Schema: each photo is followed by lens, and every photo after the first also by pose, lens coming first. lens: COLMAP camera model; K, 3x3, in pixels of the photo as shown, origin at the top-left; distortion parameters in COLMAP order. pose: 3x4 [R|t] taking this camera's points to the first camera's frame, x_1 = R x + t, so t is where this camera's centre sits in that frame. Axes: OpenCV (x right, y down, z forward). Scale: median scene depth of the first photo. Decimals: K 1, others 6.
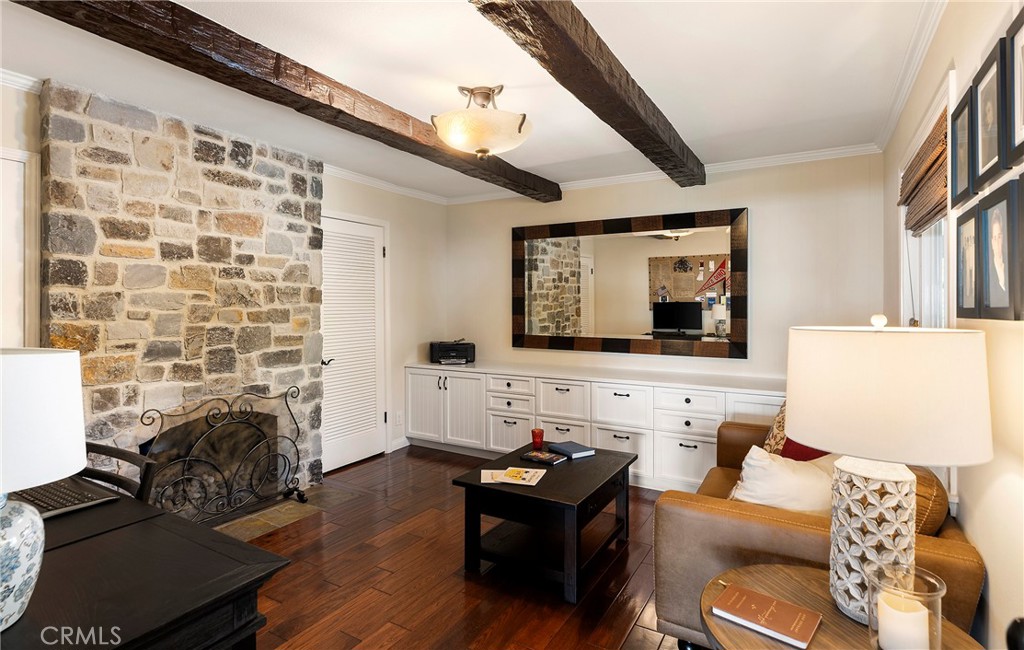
lens RADIAL K [[521.4, 0, 513.4], [0, 521.4, 305.5], [0, 0, 1]] dist [-0.000106, 0.000116]
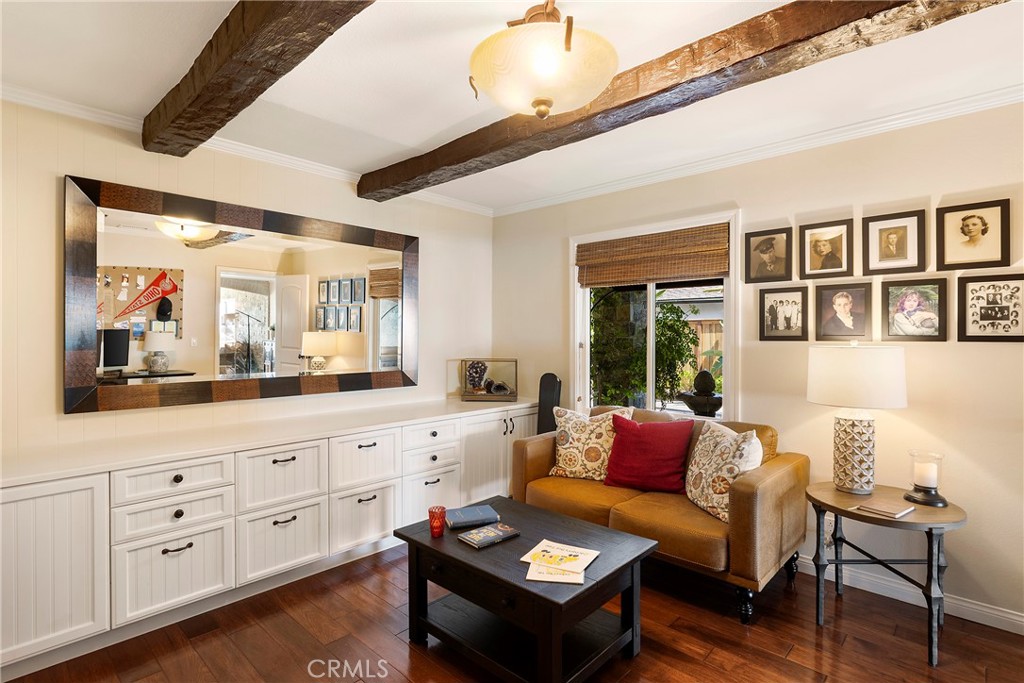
lens RADIAL K [[510.0, 0, 513.5], [0, 510.0, 337.0], [0, 0, 1]] dist [-0.004529, -0.000224]
pose [[0.207870, -0.000074, 0.978156, -0.446190], [-0.002967, 0.999995, 0.000706, 0.005476], [-0.978152, -0.003049, 0.207869, 0.556925]]
